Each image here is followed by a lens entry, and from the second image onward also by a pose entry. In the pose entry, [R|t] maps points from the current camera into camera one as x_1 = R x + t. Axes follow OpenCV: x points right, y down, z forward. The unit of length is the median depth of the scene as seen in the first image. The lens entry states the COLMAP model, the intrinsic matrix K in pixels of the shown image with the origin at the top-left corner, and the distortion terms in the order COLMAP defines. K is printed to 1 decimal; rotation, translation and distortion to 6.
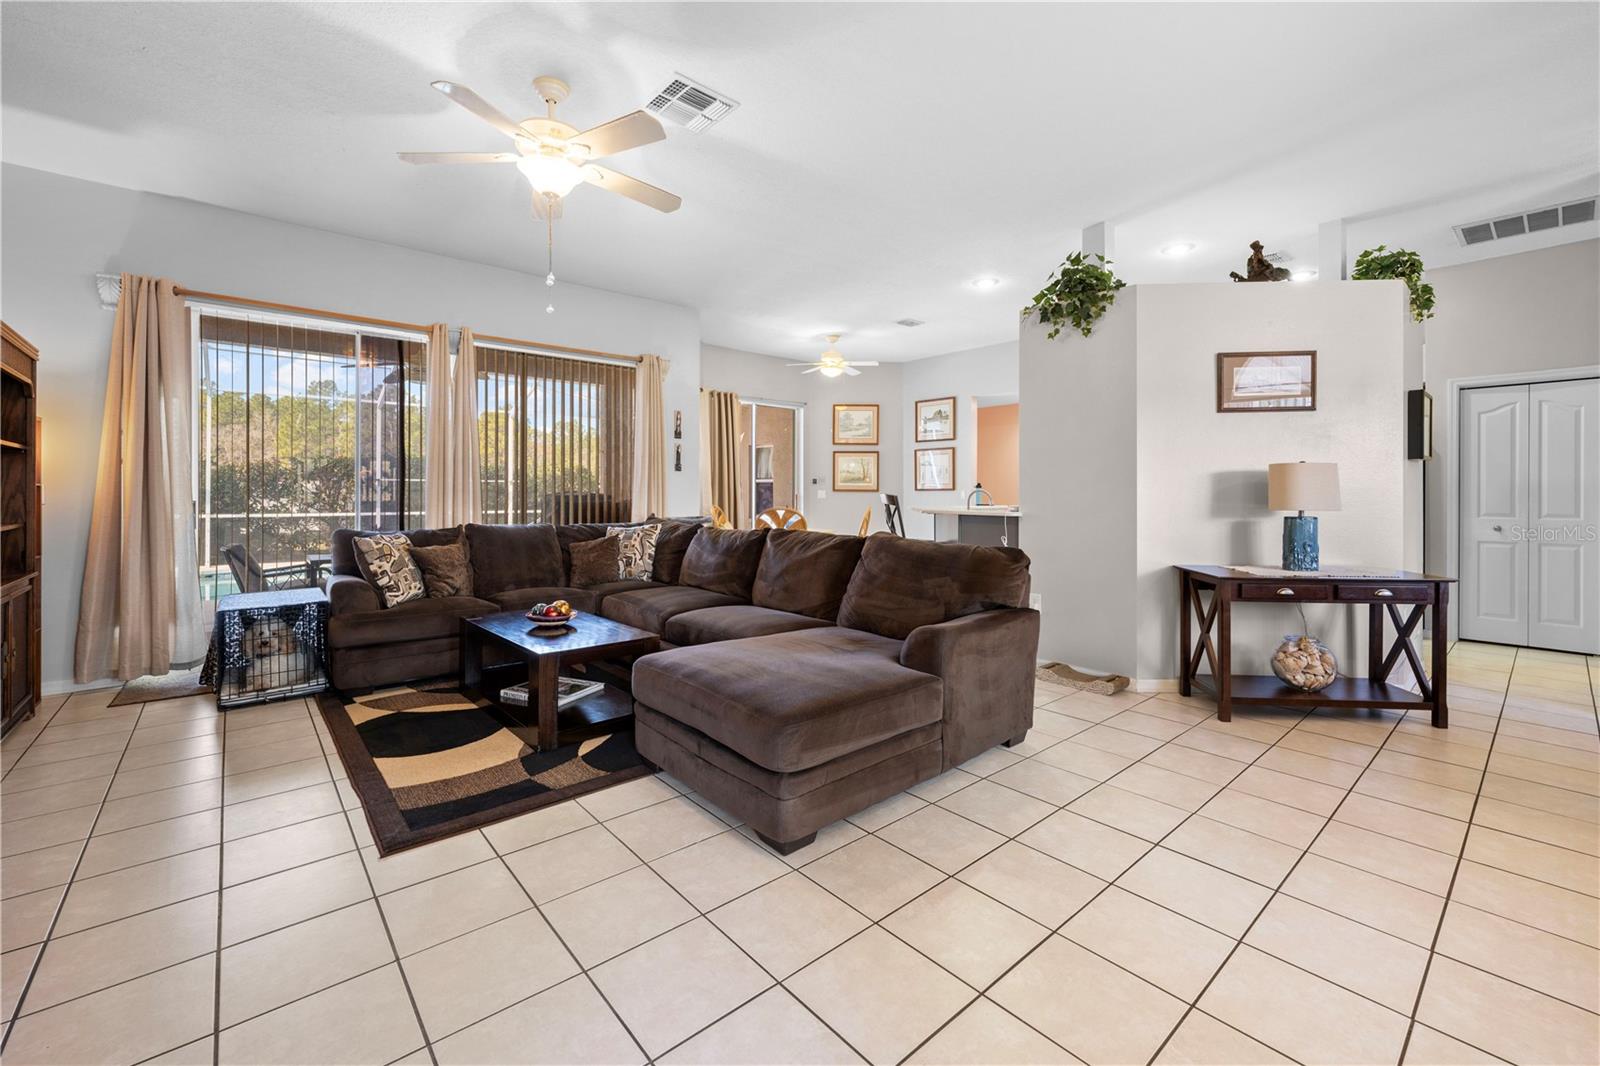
lens RADIAL K [[661.5, 0, 804.6], [0, 661.5, 493.2], [0, 0, 1]] dist [-0.001558, -0.000040]
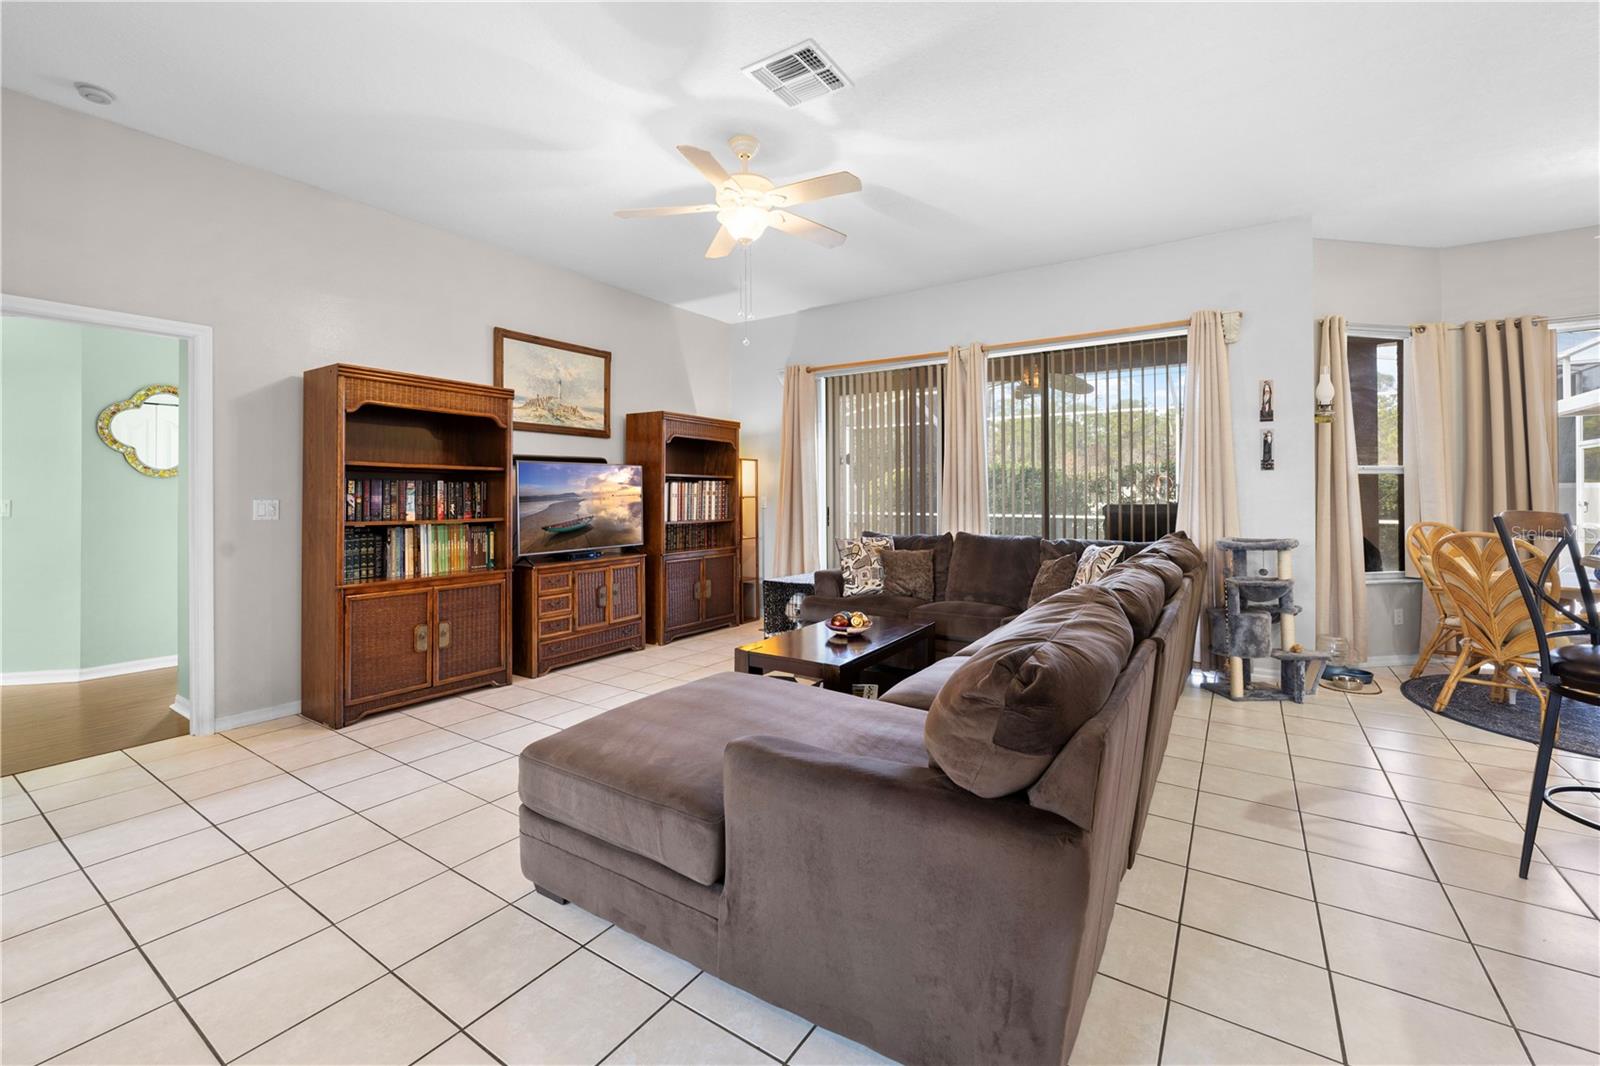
lens RADIAL K [[661.5, 0, 804.6], [0, 661.5, 493.2], [0, 0, 1]] dist [-0.001558, -0.000040]
pose [[0.268043, -0.005645, -0.963390, 0.490850], [0.003586, 0.999982, -0.004861, -0.012280], [0.963400, -0.002151, 0.268059, 0.546972]]
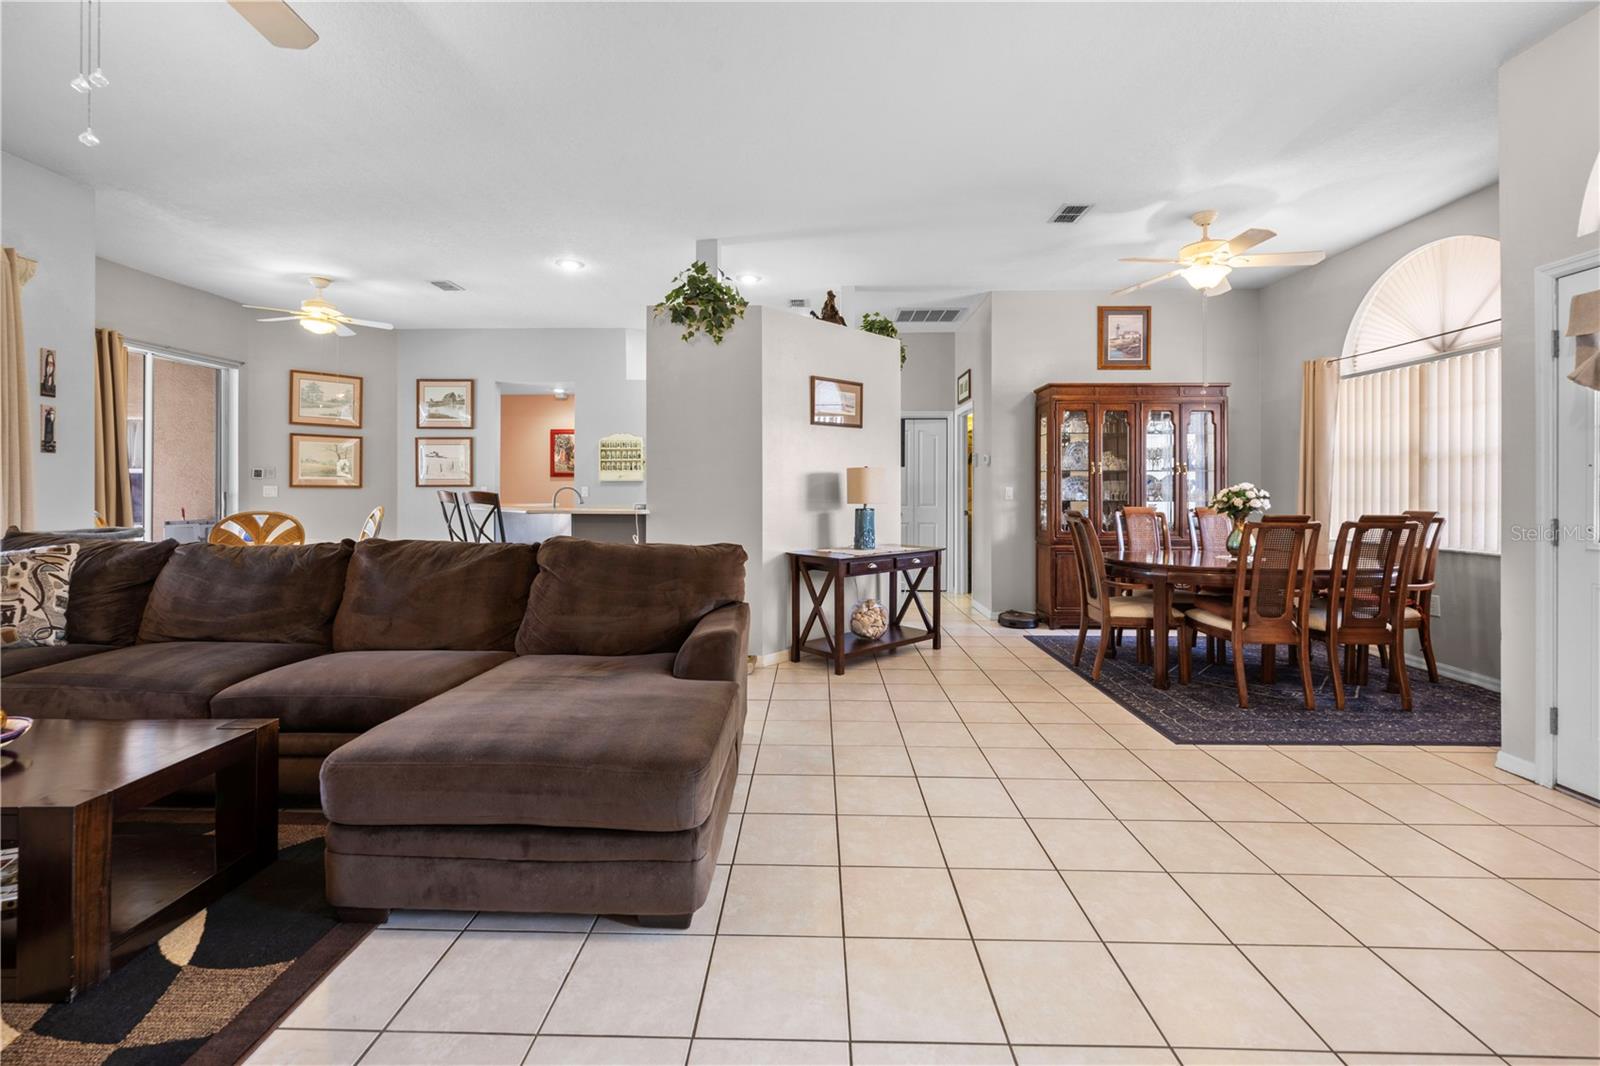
lens RADIAL K [[675.3, 0, 800.7], [0, 675.3, 489.4], [0, 0, 1]] dist [-0.000378, 0.000097]
pose [[0.672887, 0.001094, 0.739744, -0.275927], [-0.000796, 0.999999, -0.000755, -0.001304], [-0.739745, -0.000080, 0.672888, 0.158884]]
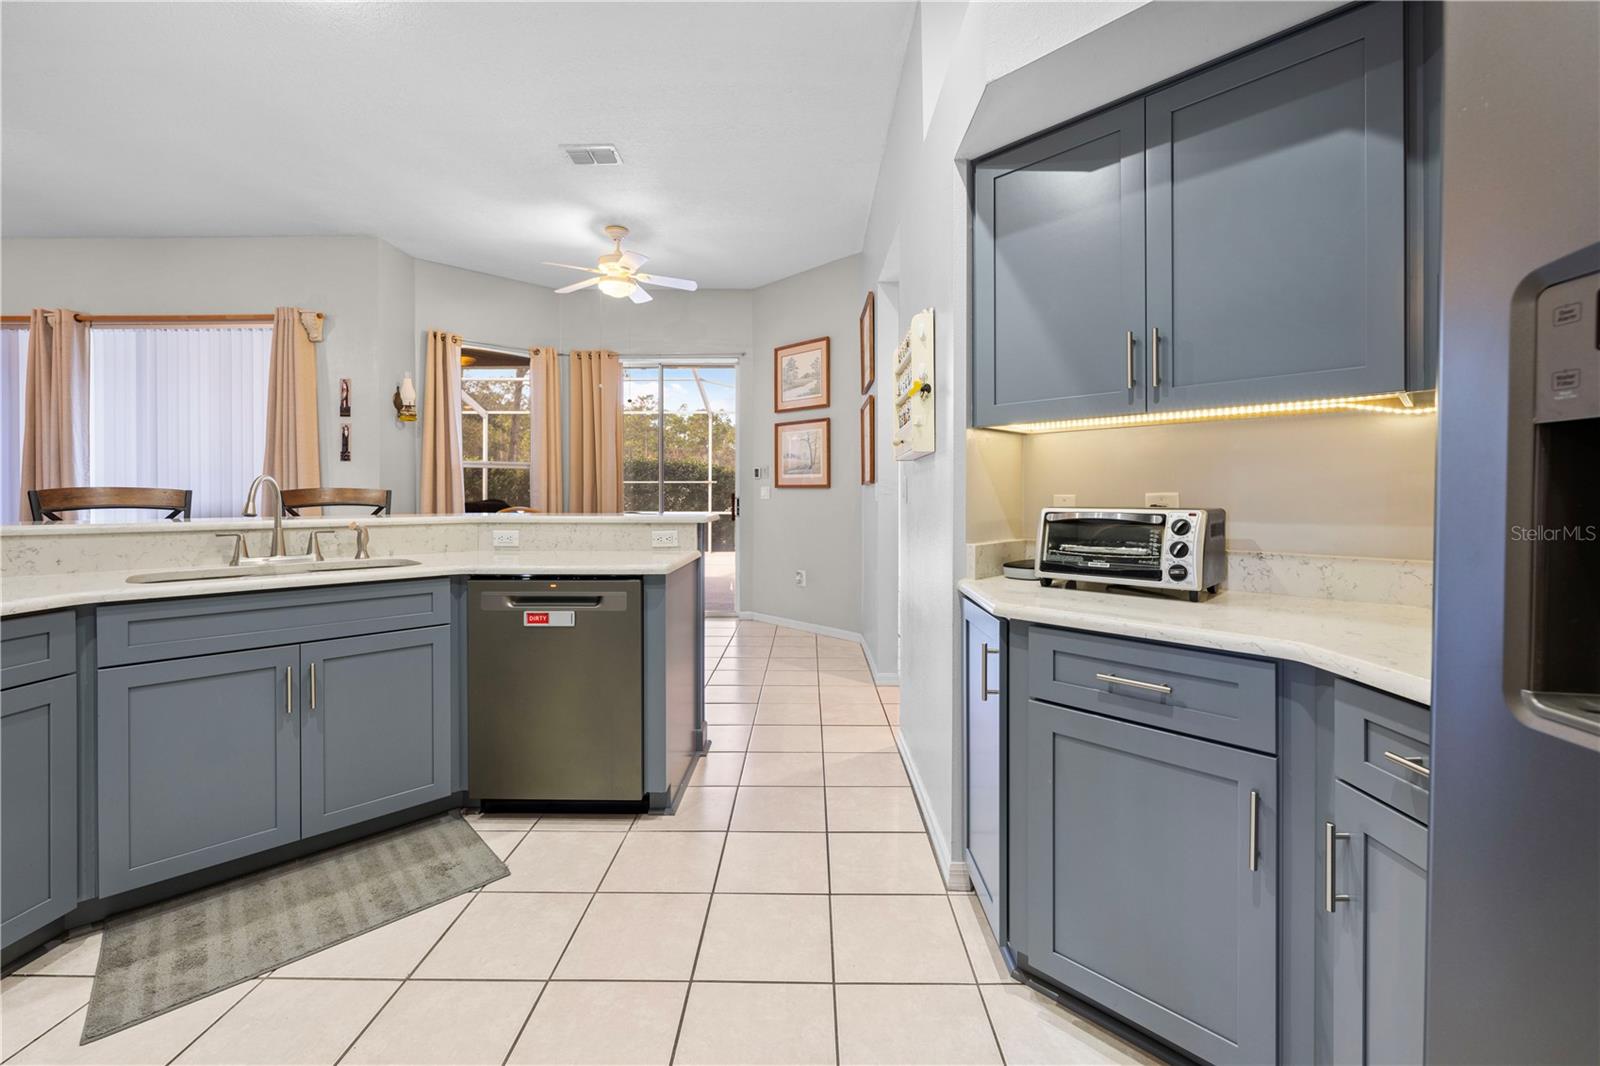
lens RADIAL K [[653.2, 0, 801.5], [0, 653.2, 493.5], [0, 0, 1]] dist [-0.000808, 0.000242]
pose [[0.748142, -0.001642, -0.663537, 0.993457], [0.001588, 0.999999, -0.000684, 0.005645], [0.663537, -0.000542, 0.748143, 1.182901]]
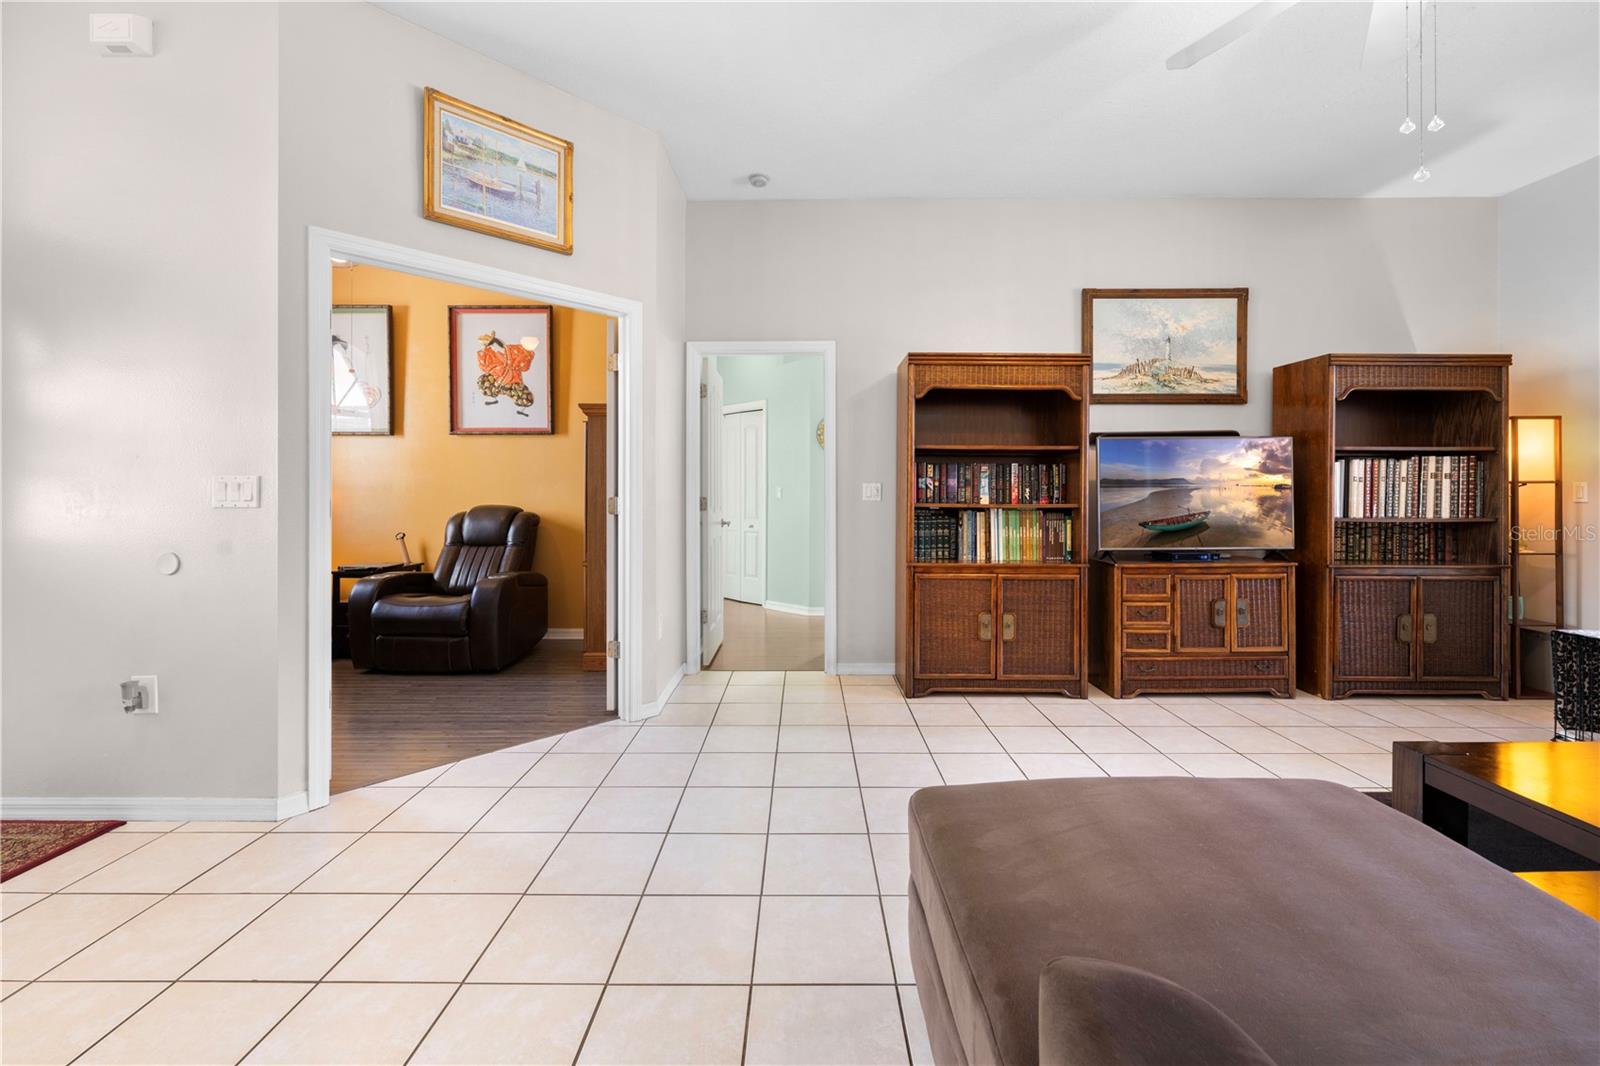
lens RADIAL K [[653.2, 0, 801.5], [0, 653.2, 493.5], [0, 0, 1]] dist [-0.000808, 0.000242]
pose [[-0.659106, -0.004066, -0.752039, 0.290284], [-0.001949, 0.999991, -0.003699, 0.008201], [0.752048, -0.000972, -0.659108, 0.664959]]
